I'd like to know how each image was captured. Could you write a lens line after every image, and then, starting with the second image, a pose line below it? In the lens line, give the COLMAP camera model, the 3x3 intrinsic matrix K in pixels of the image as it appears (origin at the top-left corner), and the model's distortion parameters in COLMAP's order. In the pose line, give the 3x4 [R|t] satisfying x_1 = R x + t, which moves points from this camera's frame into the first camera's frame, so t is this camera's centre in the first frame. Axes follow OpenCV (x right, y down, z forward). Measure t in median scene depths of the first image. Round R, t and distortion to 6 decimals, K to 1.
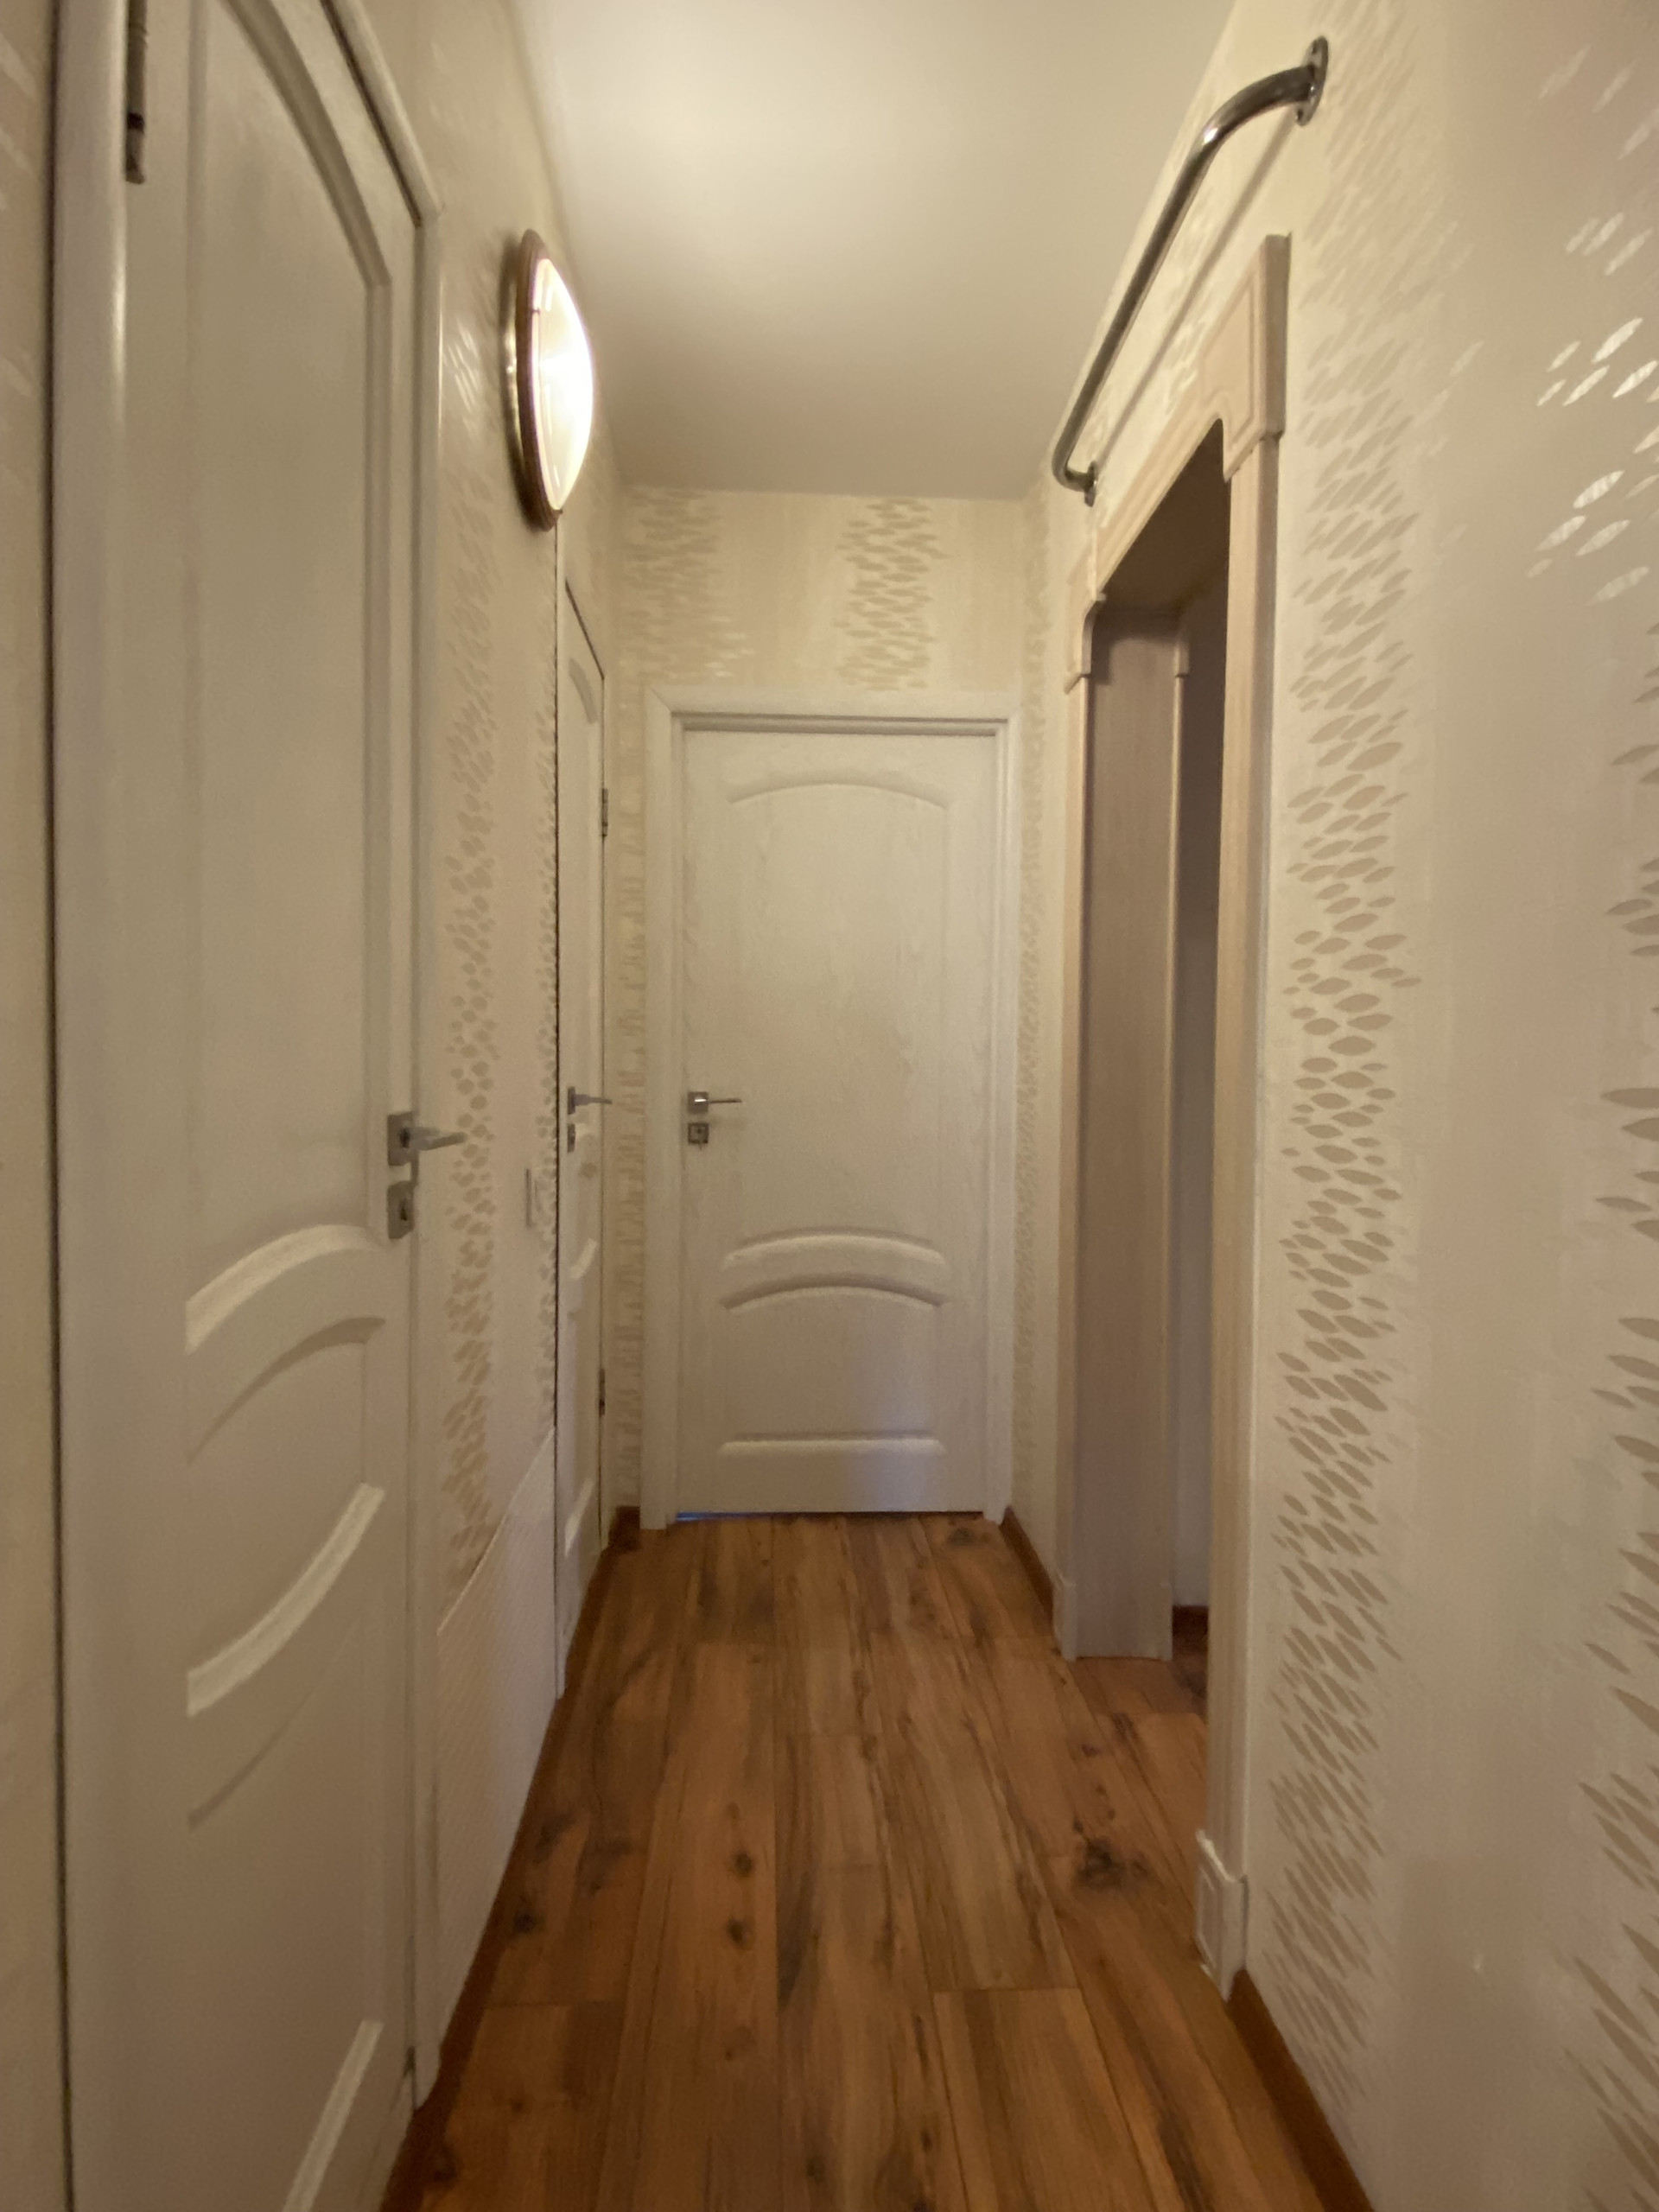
lens RADIAL K [[1168.3, 0, 828.1], [0, 1168.3, 1101.1], [0, 0, 1]] dist [-0.001366, -0.000404]
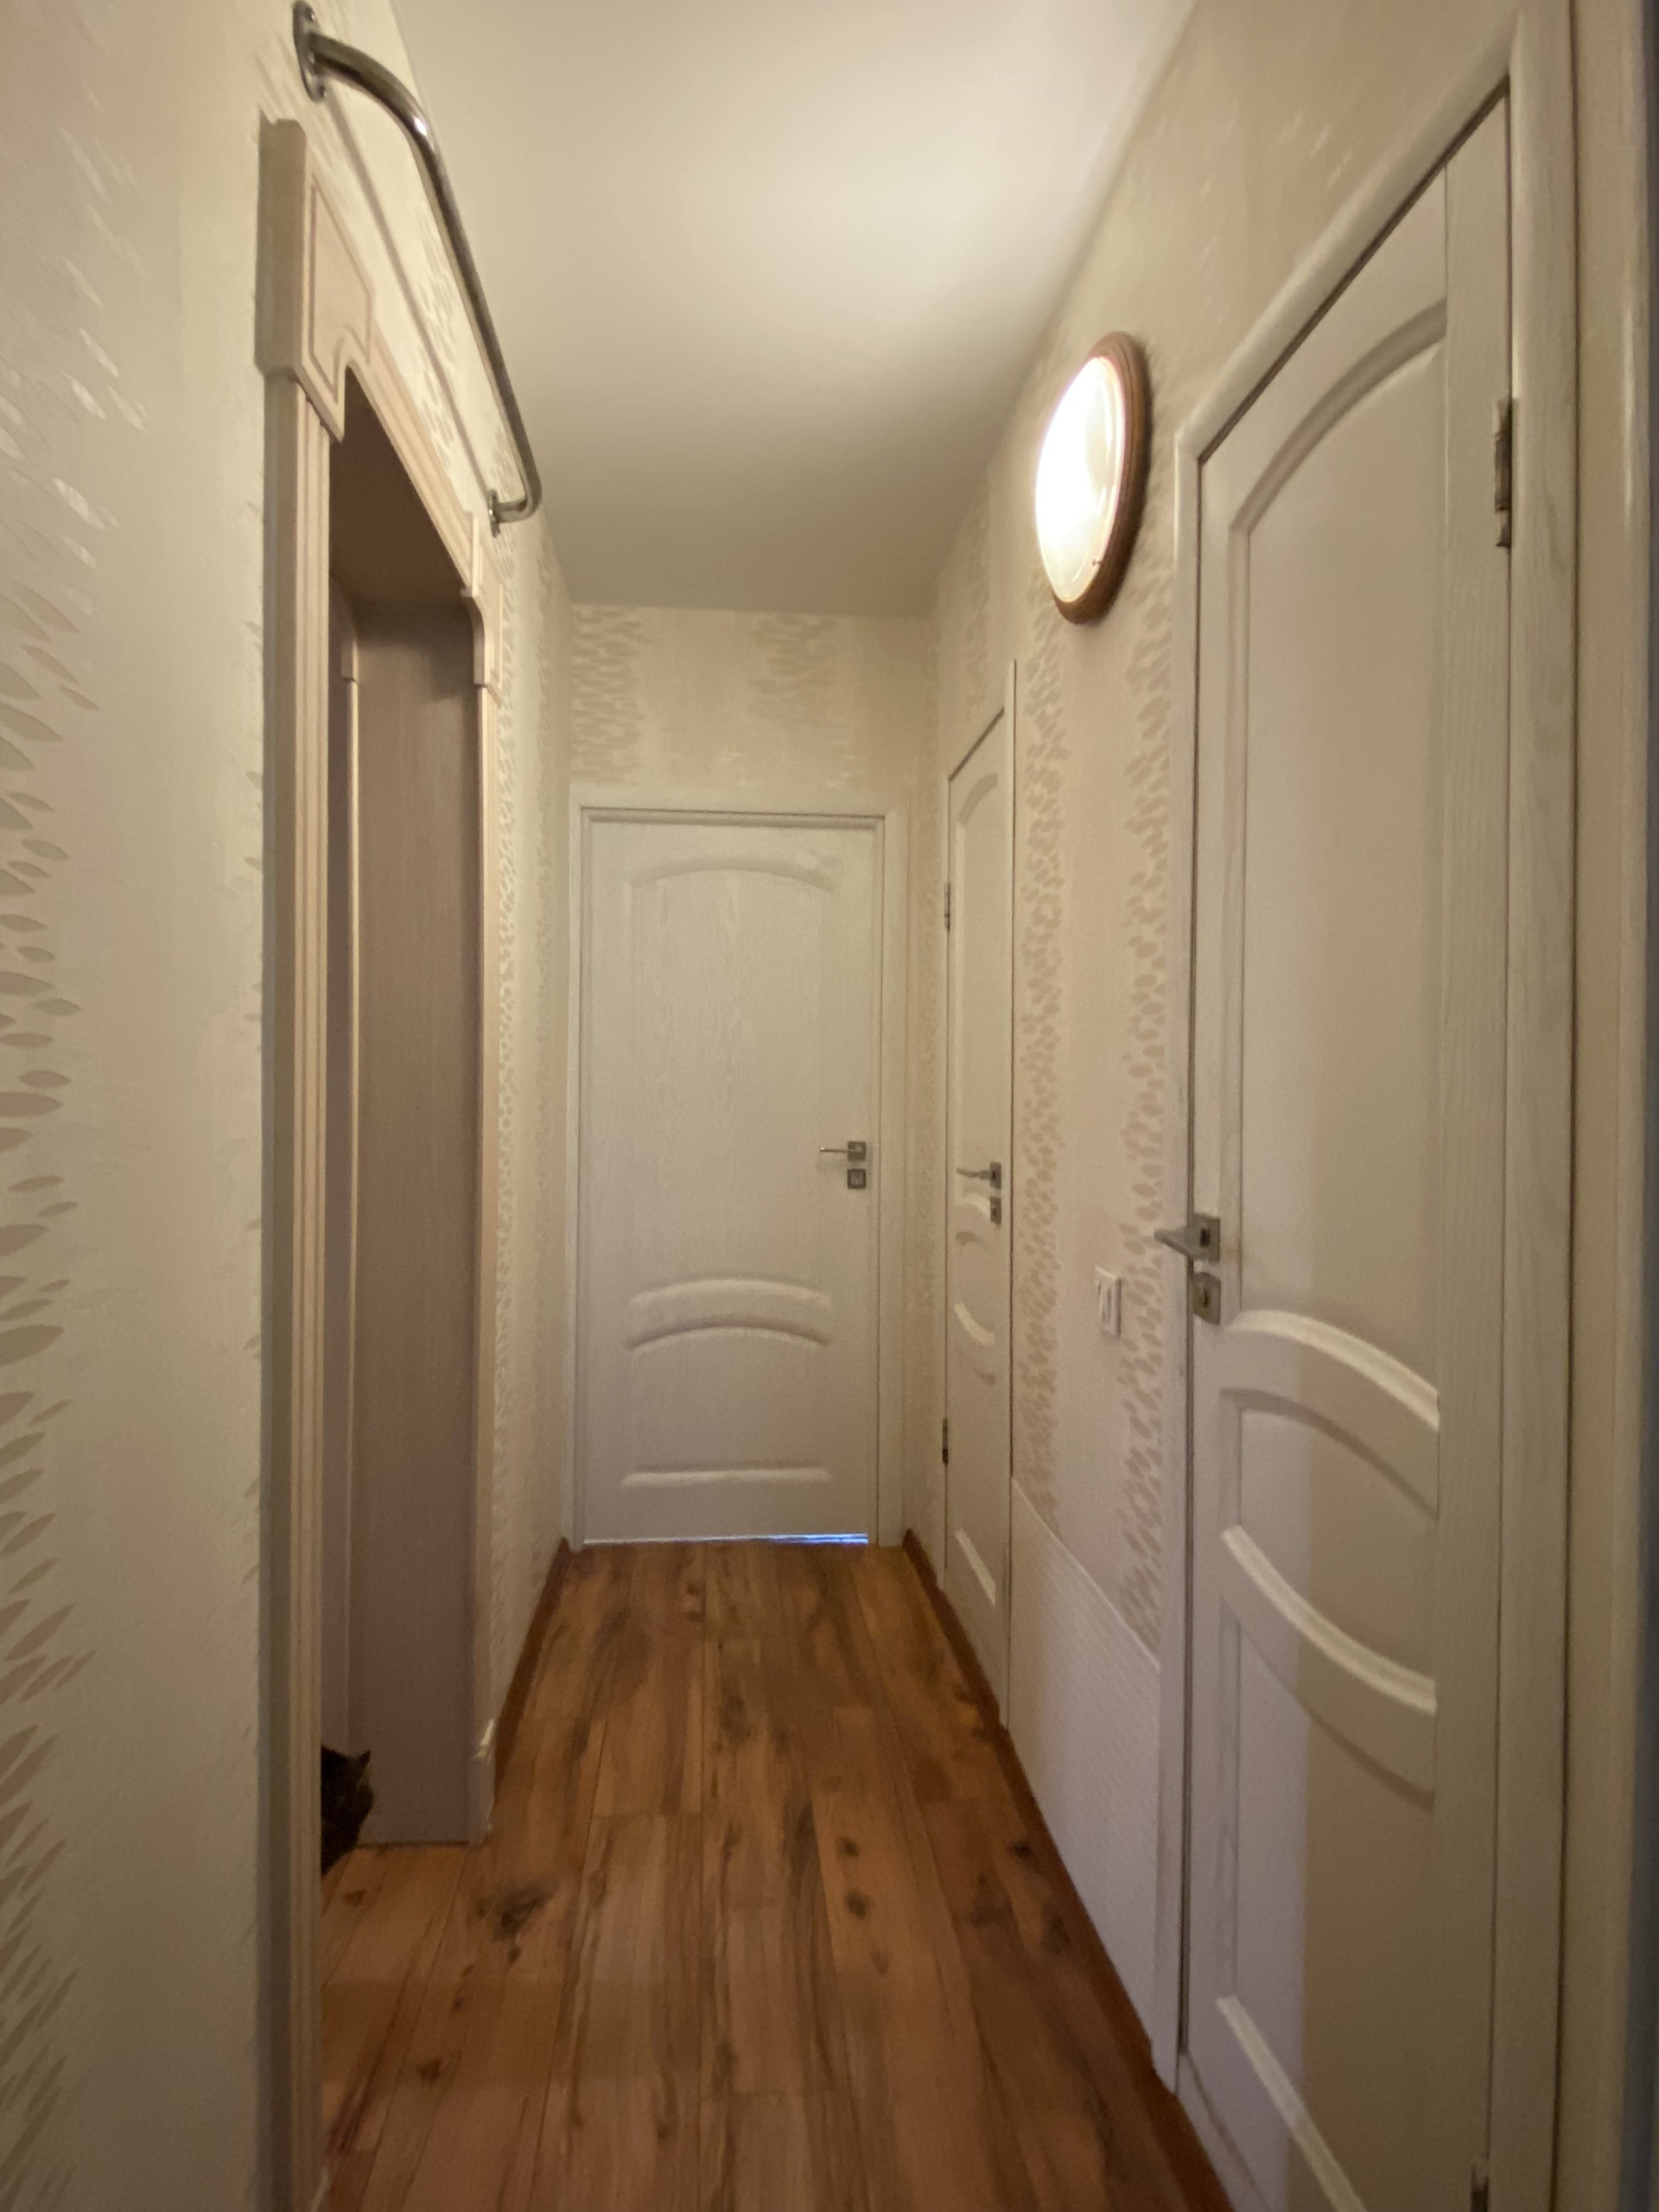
lens RADIAL K [[1168.3, 0, 823.7], [0, 1168.3, 1093.8], [0, 0, 1]] dist [-0.001366, -0.000404]
pose [[-0.998819, -0.017514, -0.045331, 0.019457], [-0.019424, 0.998927, 0.042050, -0.135024], [0.044545, 0.042881, -0.998087, 2.150771]]
